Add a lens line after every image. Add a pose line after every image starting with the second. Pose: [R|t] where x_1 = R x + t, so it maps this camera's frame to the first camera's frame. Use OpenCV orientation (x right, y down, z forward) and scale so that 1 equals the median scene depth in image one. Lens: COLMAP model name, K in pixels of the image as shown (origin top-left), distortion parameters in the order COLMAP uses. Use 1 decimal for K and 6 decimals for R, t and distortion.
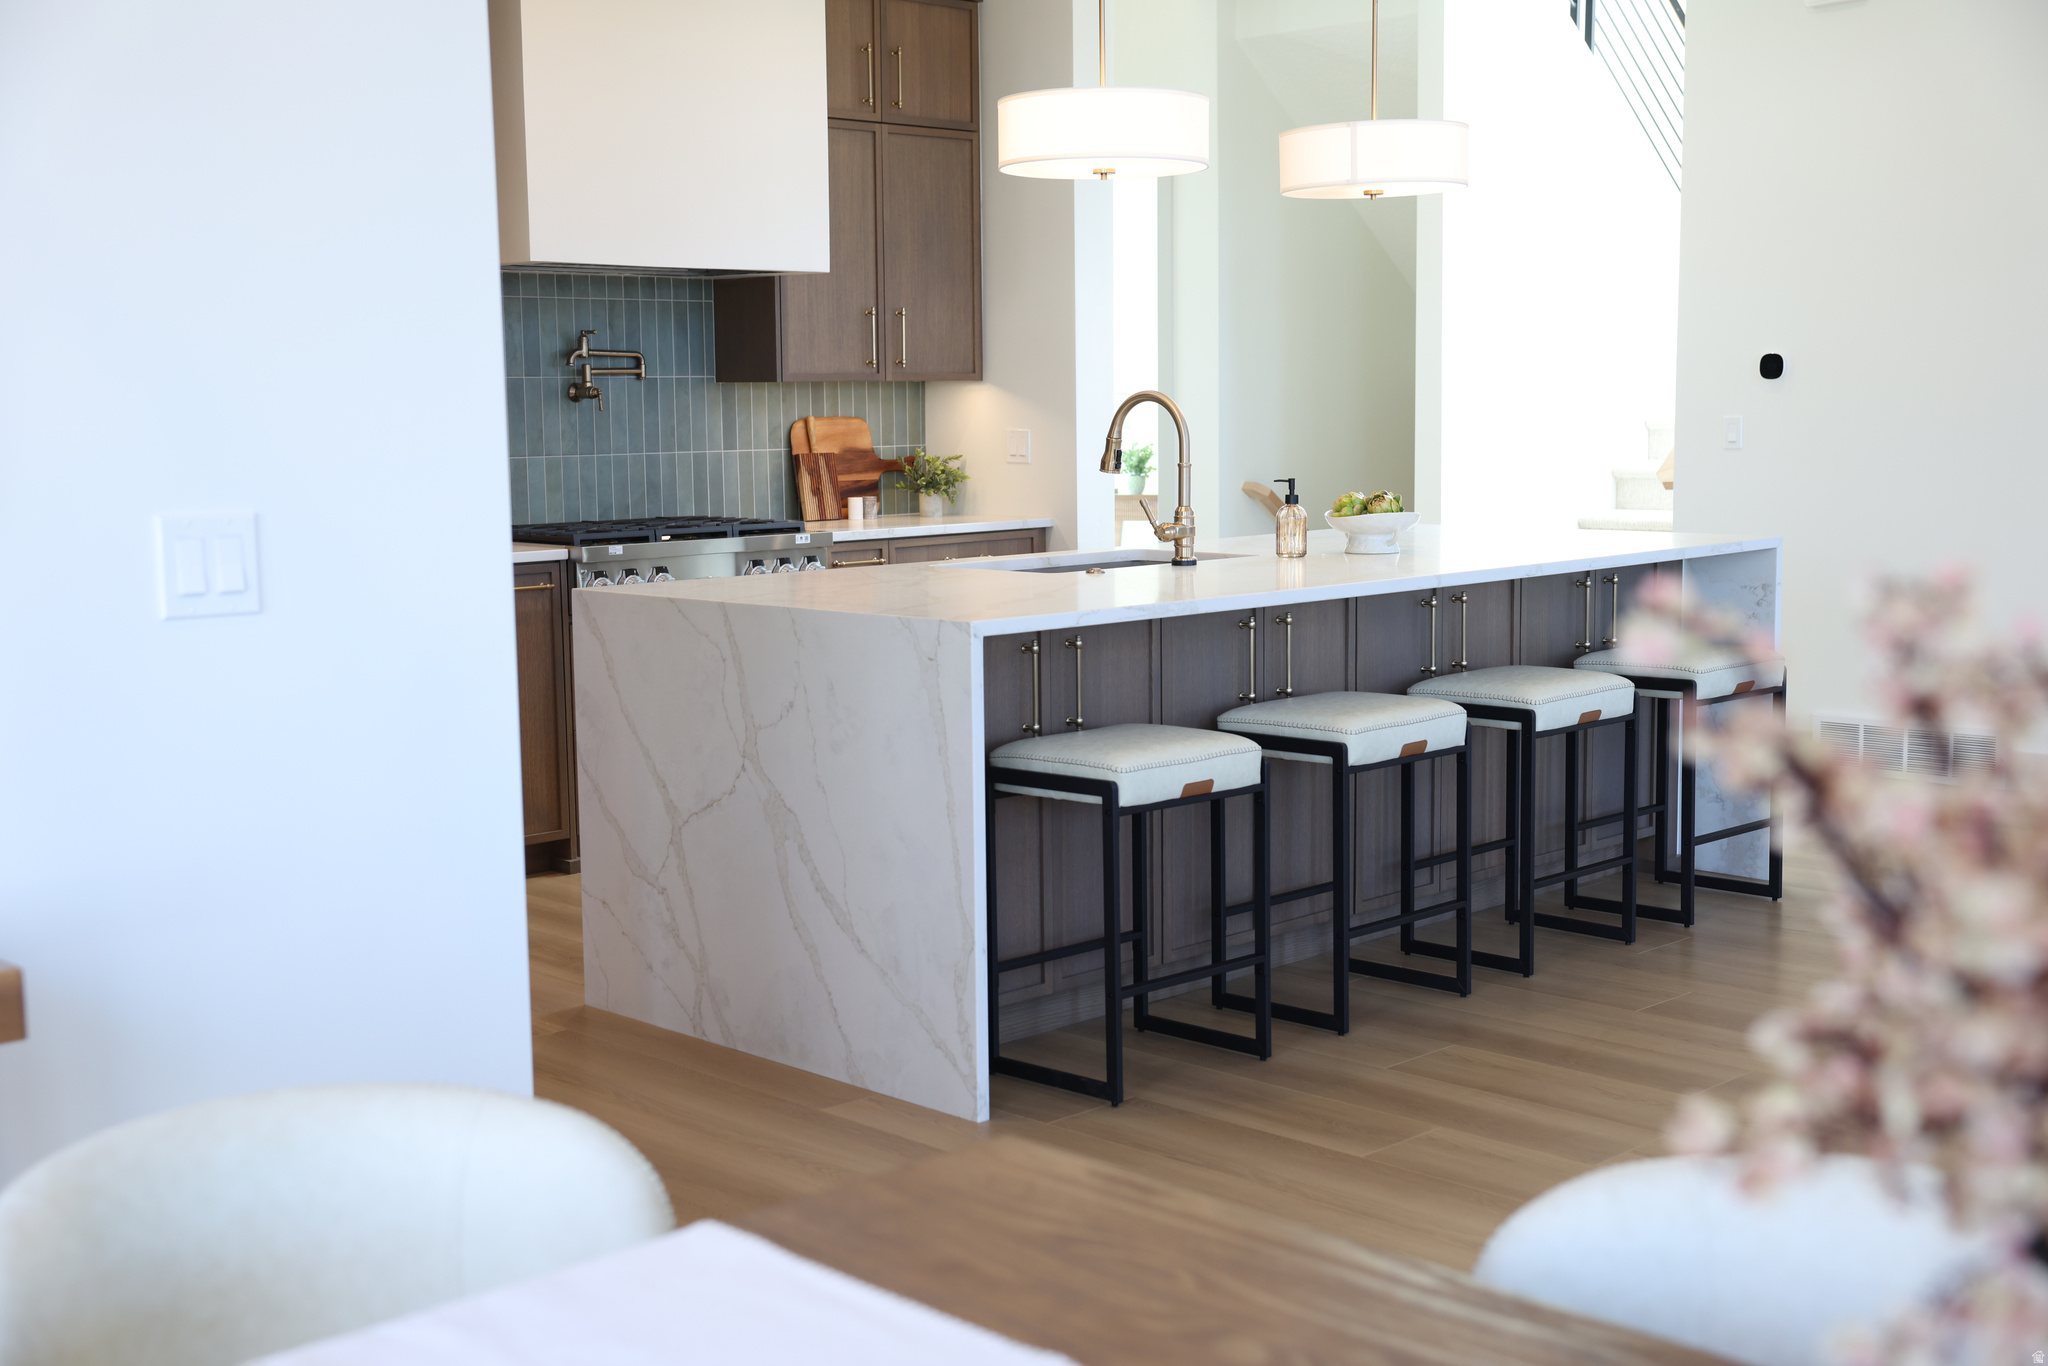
lens RADIAL K [[2492.8, 0, 1024.0], [0, 2492.8, 683.0], [0, 0, 1]] dist [0.214246, 0.006611]
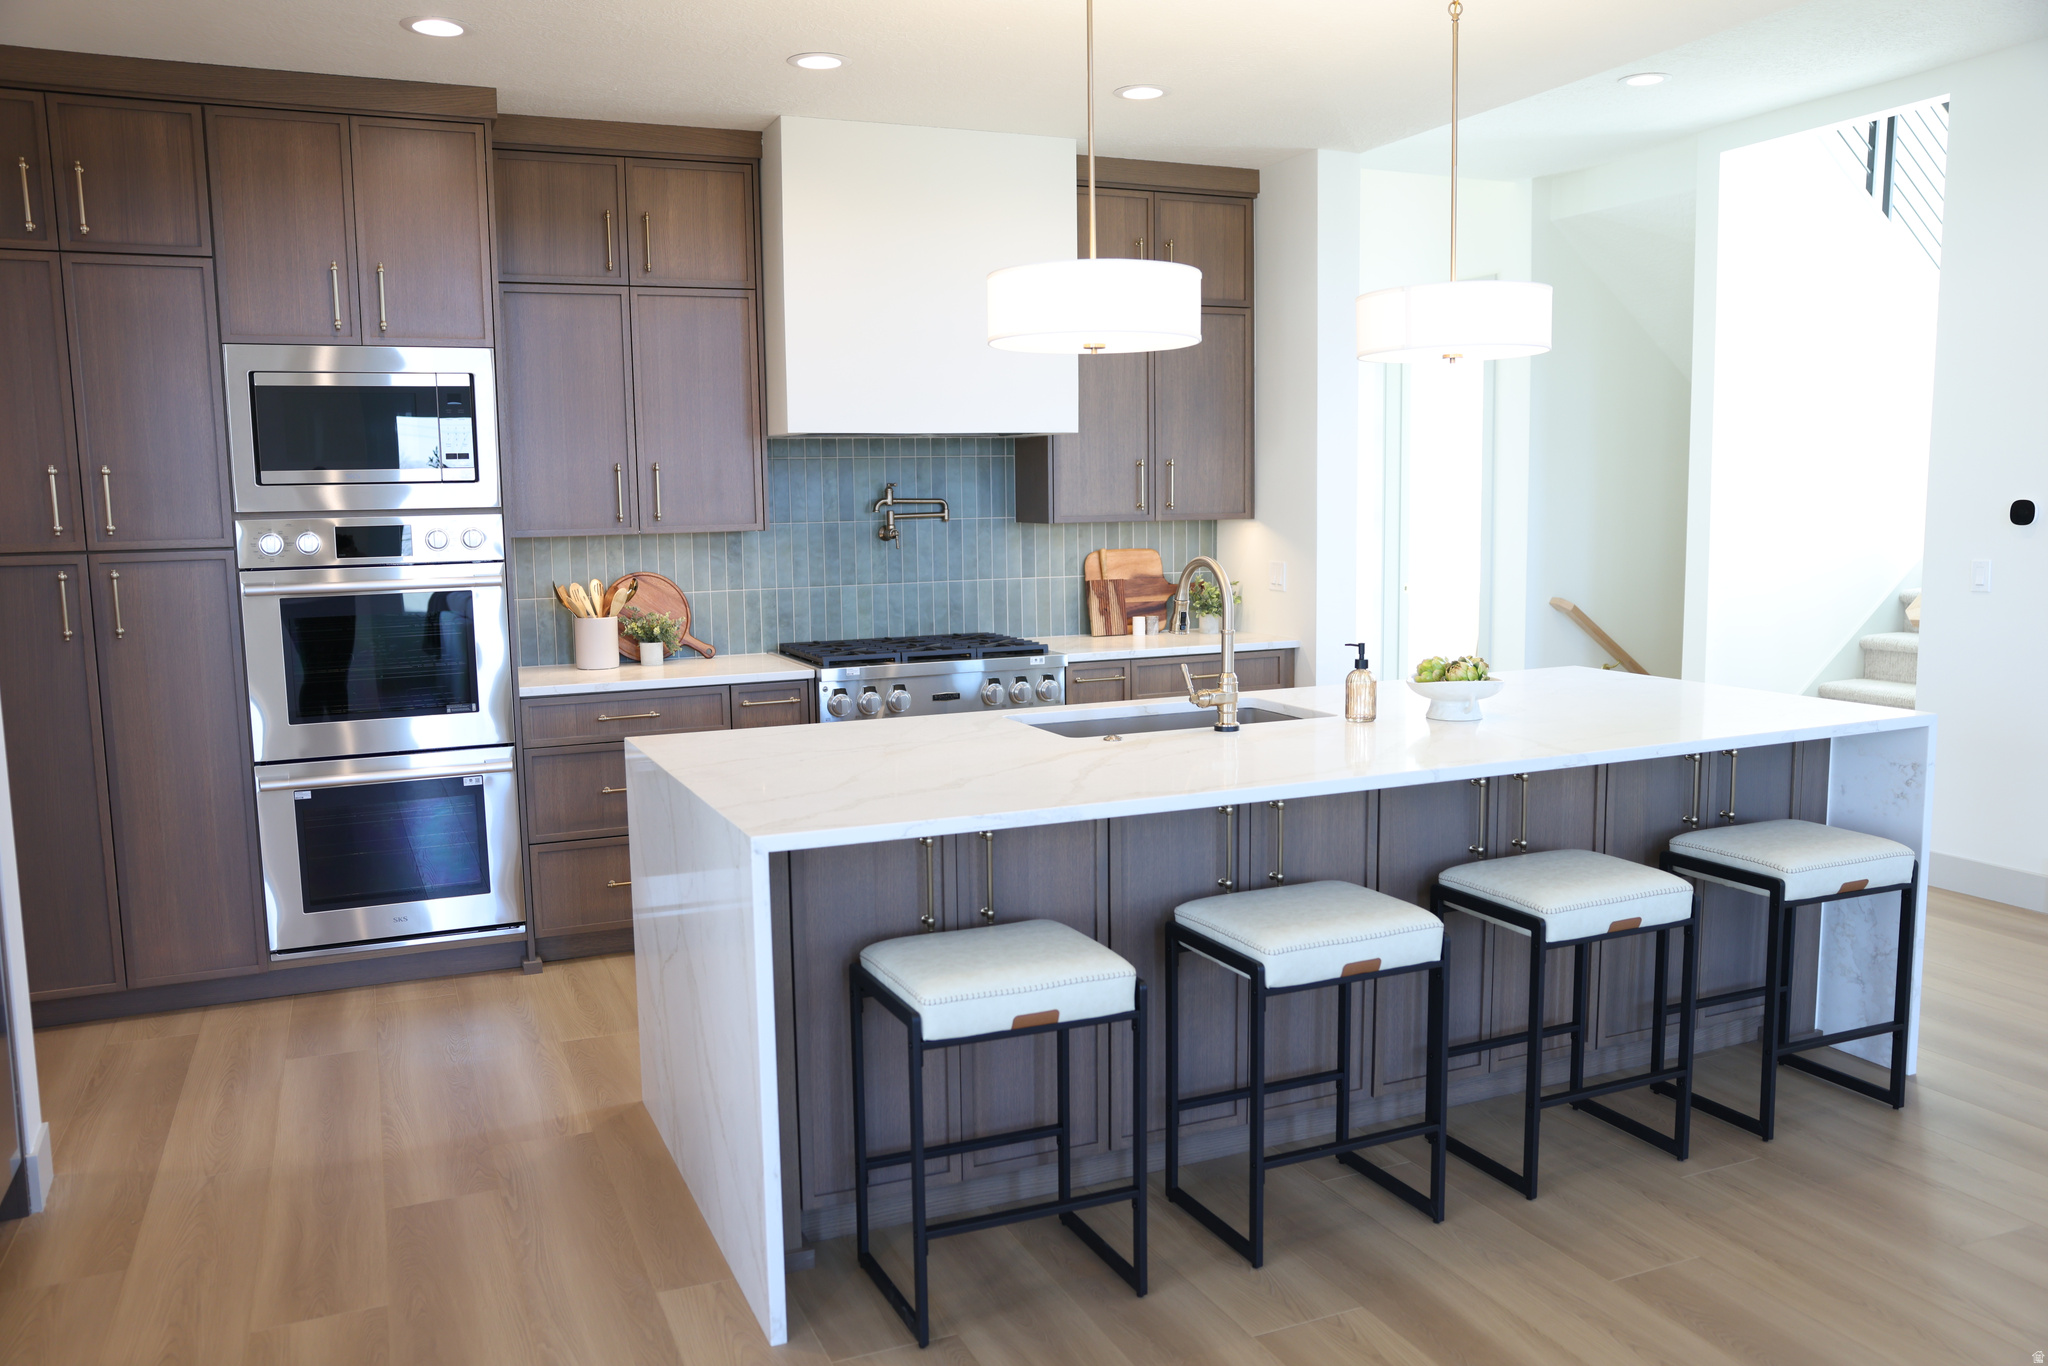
lens RADIAL K [[1632.4, 0, 1024.0], [0, 1632.4, 683.0], [0, 0, 1]] dist [-0.005716, 0.000283]
pose [[0.933876, 0.042819, -0.355024, 0.168896], [-0.040129, 0.999083, 0.014940, -0.055633], [0.355338, 0.000295, 0.934738, 0.270983]]
